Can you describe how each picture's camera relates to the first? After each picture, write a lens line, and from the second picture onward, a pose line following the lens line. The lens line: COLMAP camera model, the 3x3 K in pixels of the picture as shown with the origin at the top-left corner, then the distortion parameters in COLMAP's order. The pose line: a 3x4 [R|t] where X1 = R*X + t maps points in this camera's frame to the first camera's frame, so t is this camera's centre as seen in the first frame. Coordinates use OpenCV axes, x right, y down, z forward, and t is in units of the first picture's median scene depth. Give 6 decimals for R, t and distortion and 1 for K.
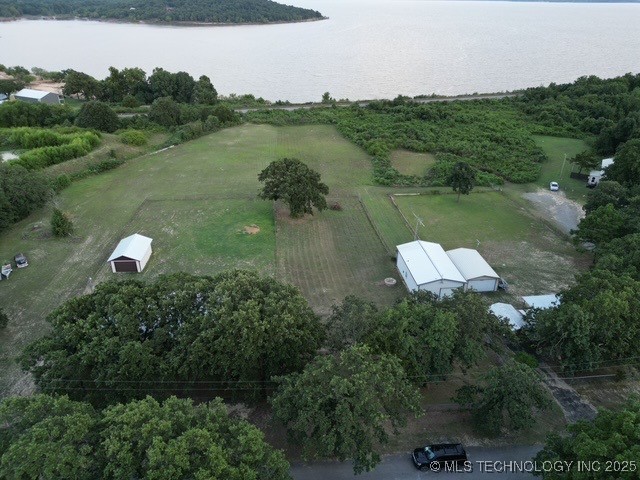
lens RADIAL K [[450.8, 0, 318.9], [0, 450.8, 236.9], [0, 0, 1]] dist [0.070022, -0.068393]
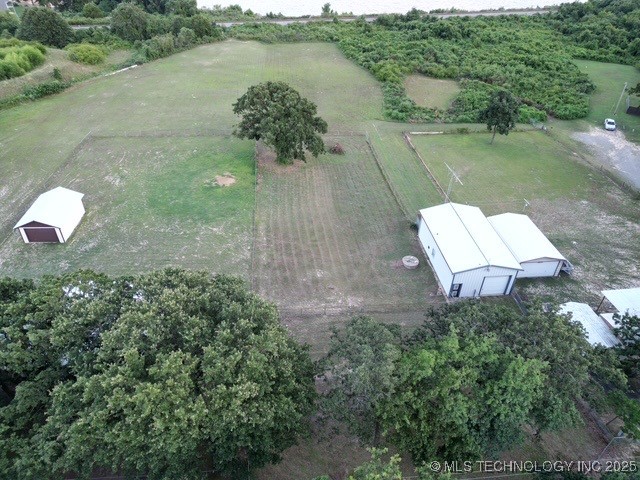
lens RADIAL K [[450.8, 0, 319.8], [0, 450.8, 238.1], [0, 0, 1]] dist [0.070022, -0.068393]
pose [[0.999903, 0.011809, 0.007413, 0.004338], [-0.012785, 0.988672, 0.149544, -0.026595], [-0.005563, -0.149625, 0.988727, 0.175193]]
